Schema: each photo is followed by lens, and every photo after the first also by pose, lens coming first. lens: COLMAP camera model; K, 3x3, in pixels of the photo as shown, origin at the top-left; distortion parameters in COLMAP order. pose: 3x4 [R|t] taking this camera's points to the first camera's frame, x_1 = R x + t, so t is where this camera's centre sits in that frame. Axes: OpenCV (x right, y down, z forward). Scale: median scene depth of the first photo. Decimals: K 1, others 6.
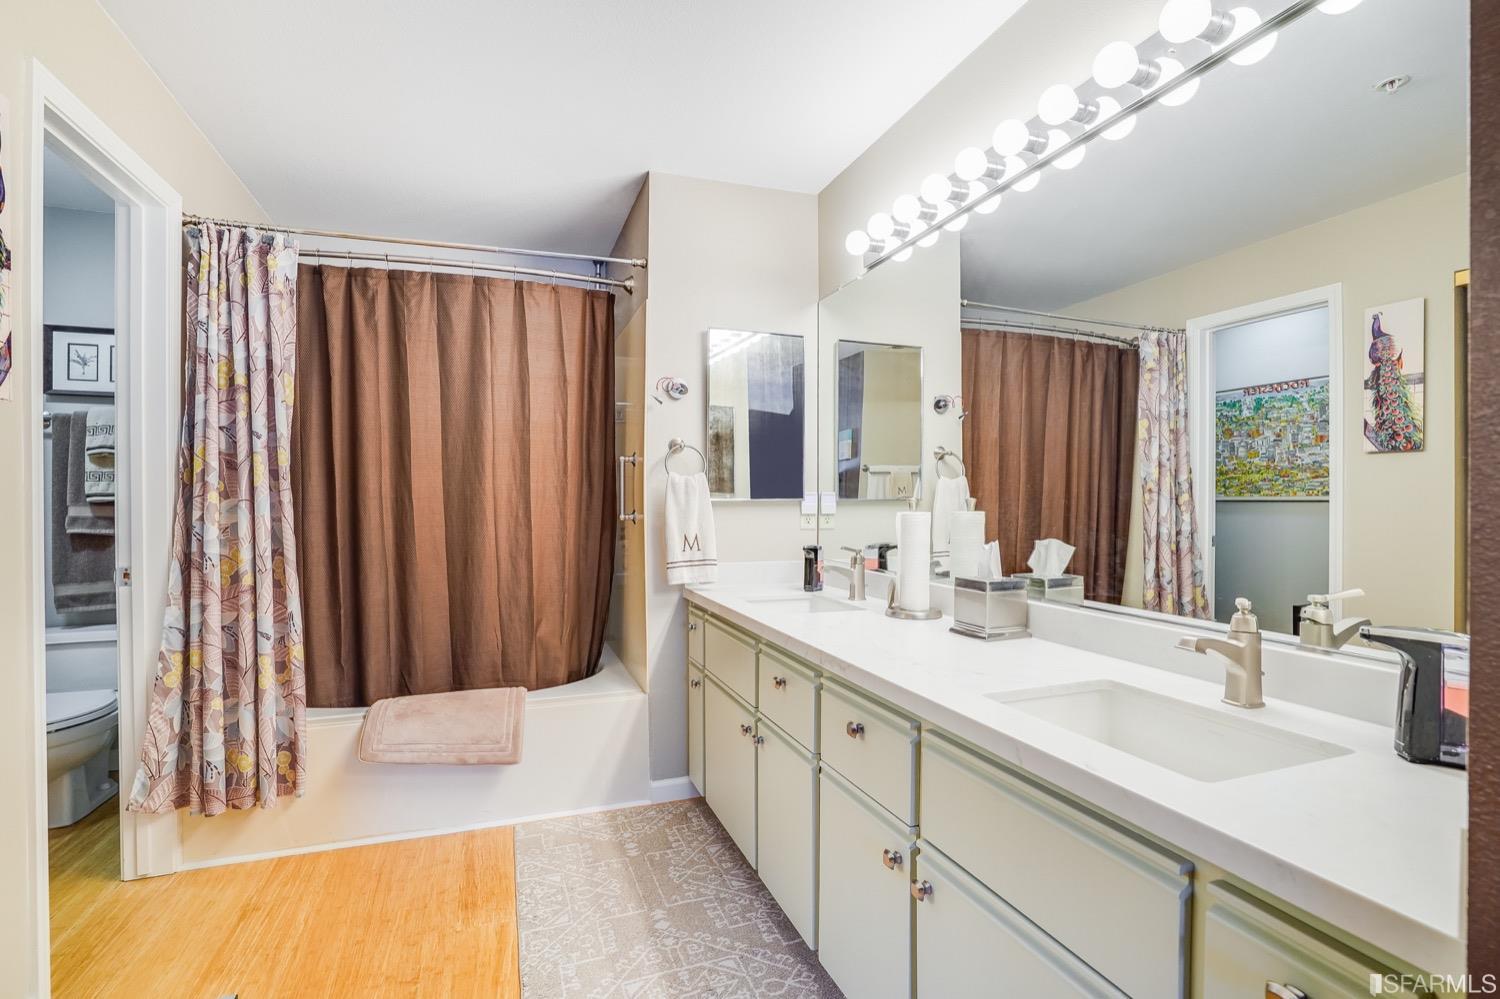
lens RADIAL K [[693.9, 0, 745.0], [0, 693.9, 496.4], [0, 0, 1]] dist [-0.054241, 0.021291]
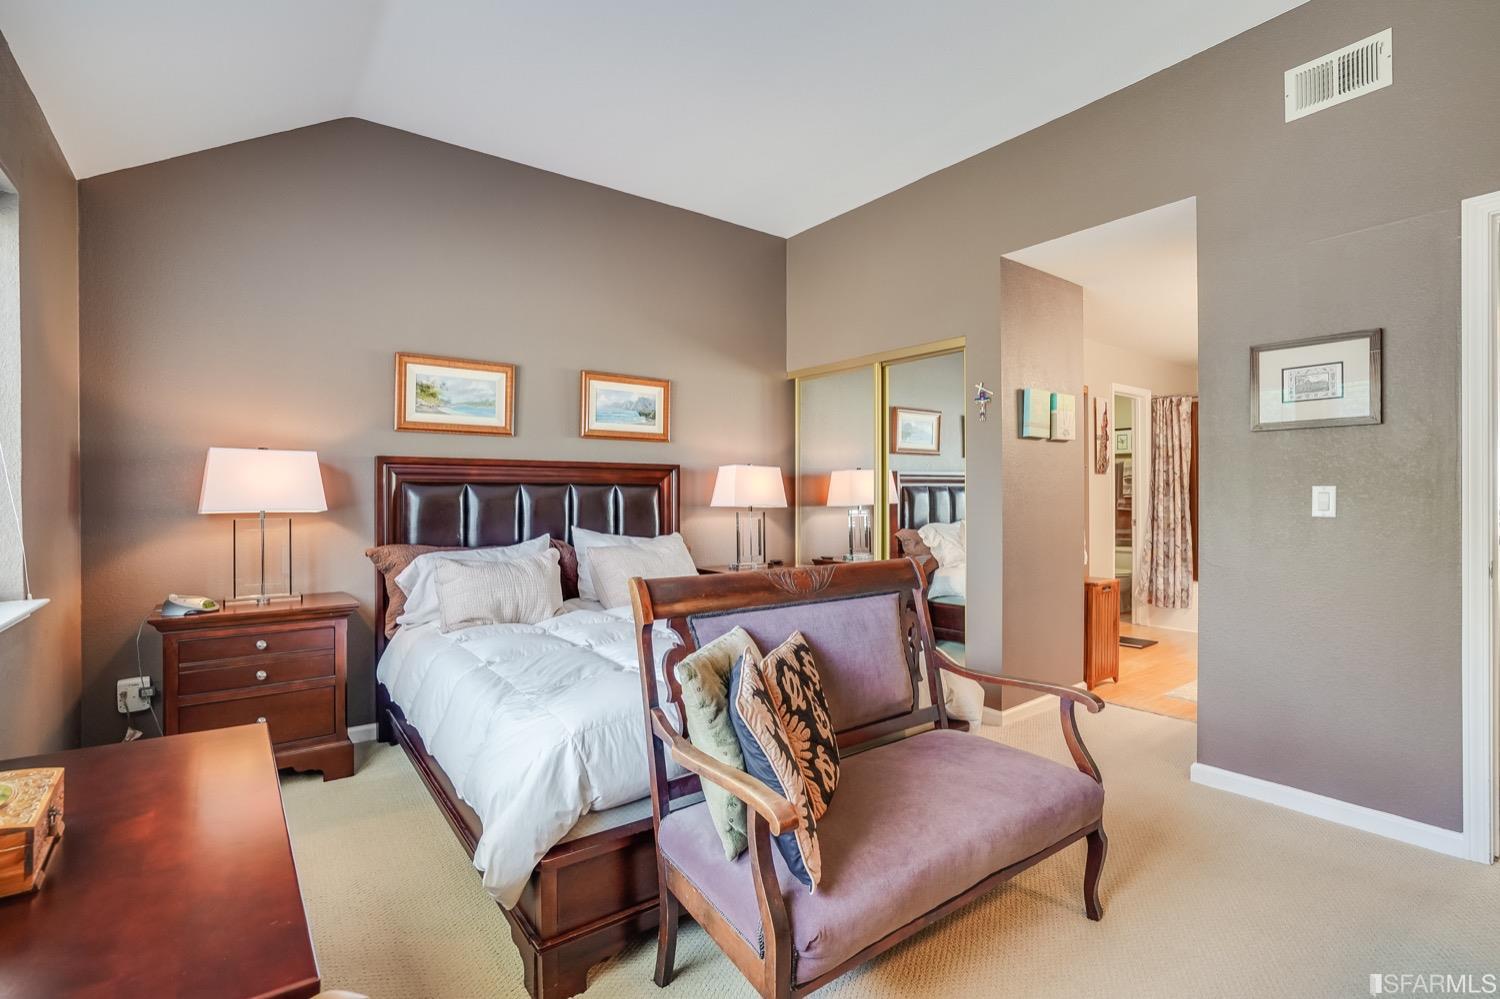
lens RADIAL K [[693.9, 0, 745.0], [0, 693.9, 496.4], [0, 0, 1]] dist [-0.054241, 0.021291]
pose [[0.294444, 0.005485, -0.955653, 1.406587], [0.000696, 0.999982, 0.005954, -0.015490], [0.955668, -0.002418, 0.294435, -1.482818]]
